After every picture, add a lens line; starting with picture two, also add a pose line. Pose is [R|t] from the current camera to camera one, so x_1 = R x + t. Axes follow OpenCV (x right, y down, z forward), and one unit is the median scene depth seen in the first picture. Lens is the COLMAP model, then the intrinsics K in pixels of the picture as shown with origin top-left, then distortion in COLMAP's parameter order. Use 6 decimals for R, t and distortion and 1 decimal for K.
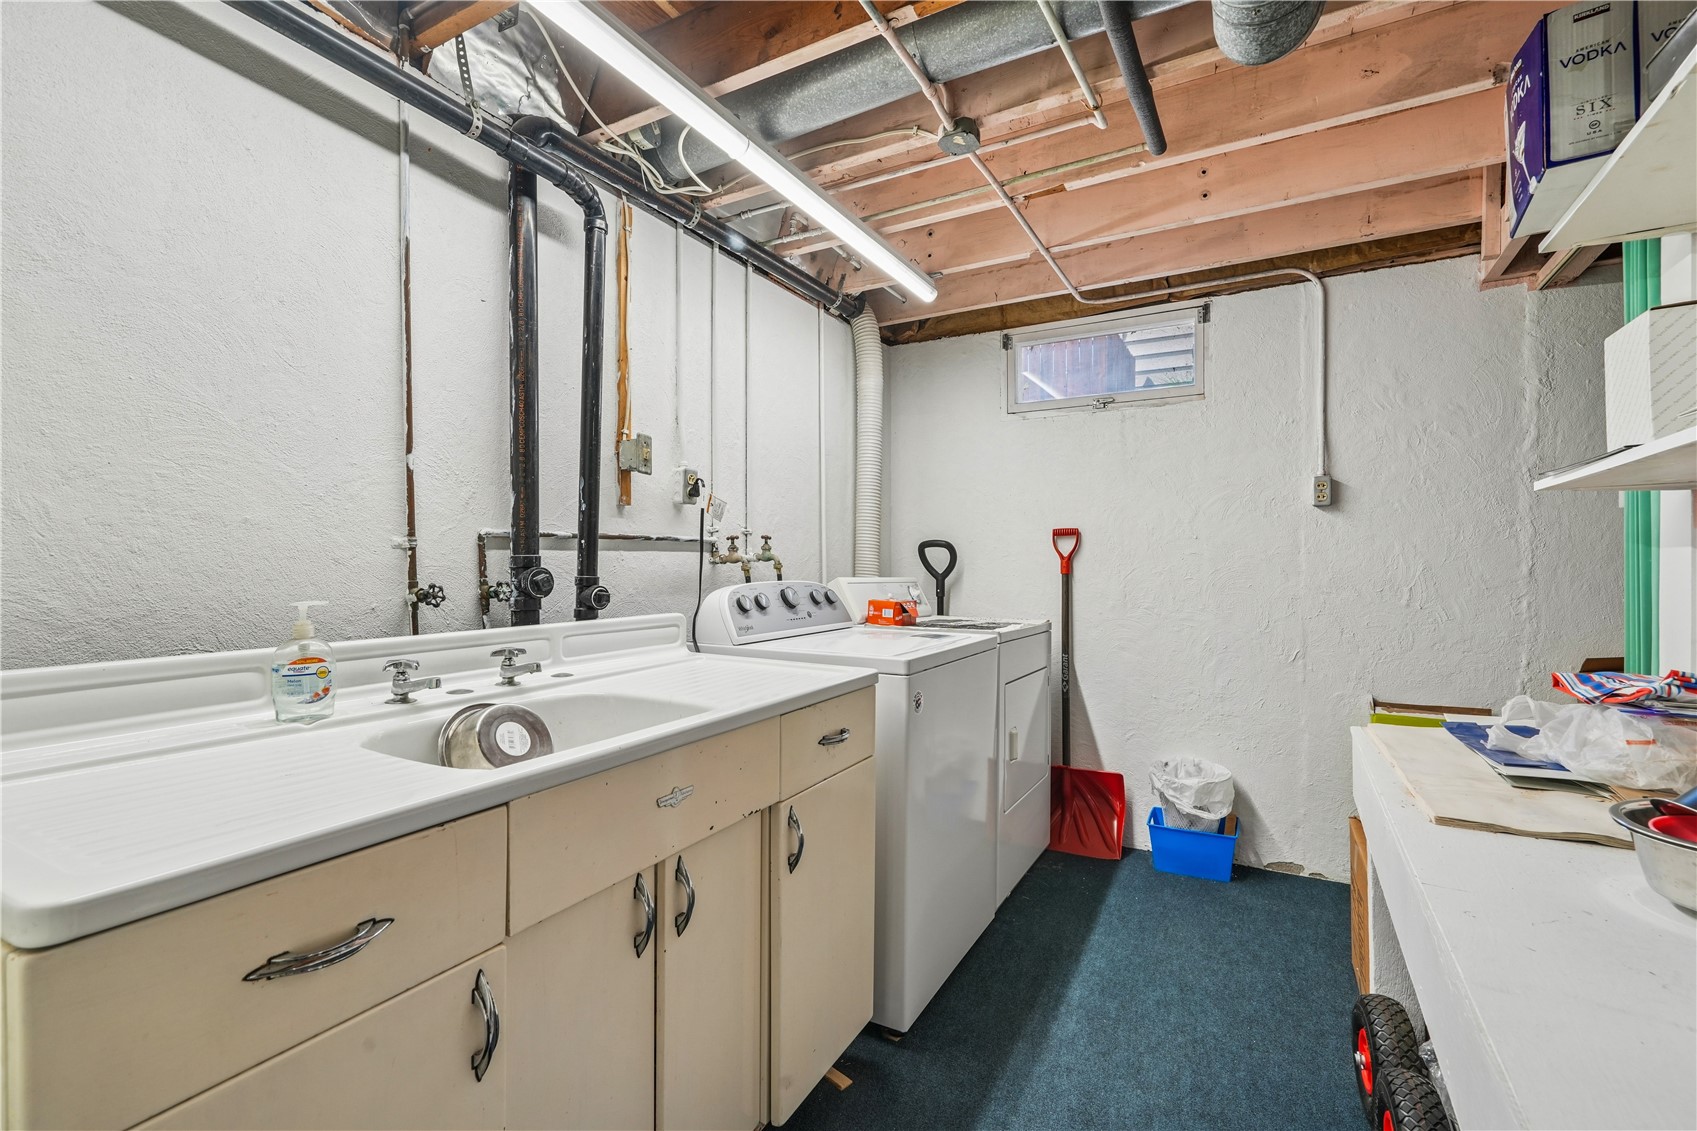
lens RADIAL K [[774.6, 0, 845.2], [0, 774.6, 571.4], [0, 0, 1]] dist [0.004365, 0.003734]
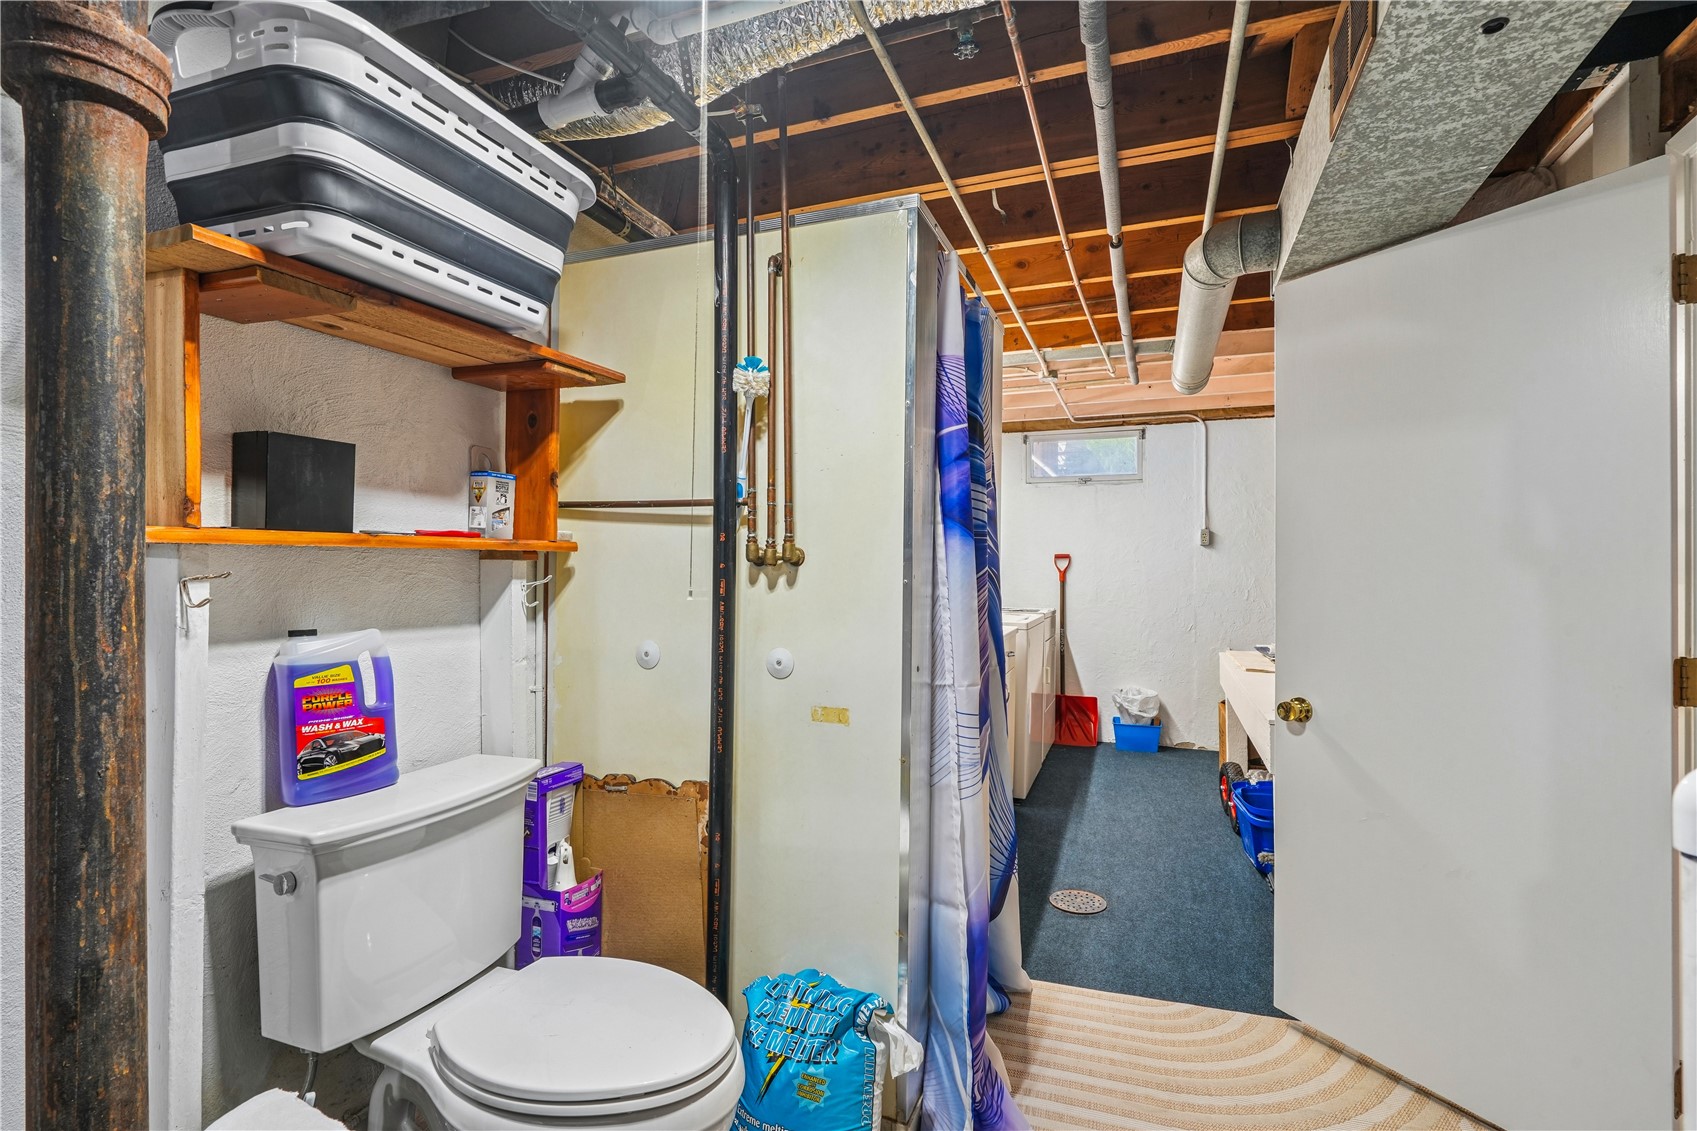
lens RADIAL K [[774.6, 0, 849.7], [0, 774.6, 565.2], [0, 0, 1]] dist [0.004365, 0.003734]
pose [[0.991065, 0.006881, 0.133199, -0.438789], [-0.005476, 0.999925, -0.010910, -0.011626], [-0.133264, 0.010083, 0.991029, -0.669108]]
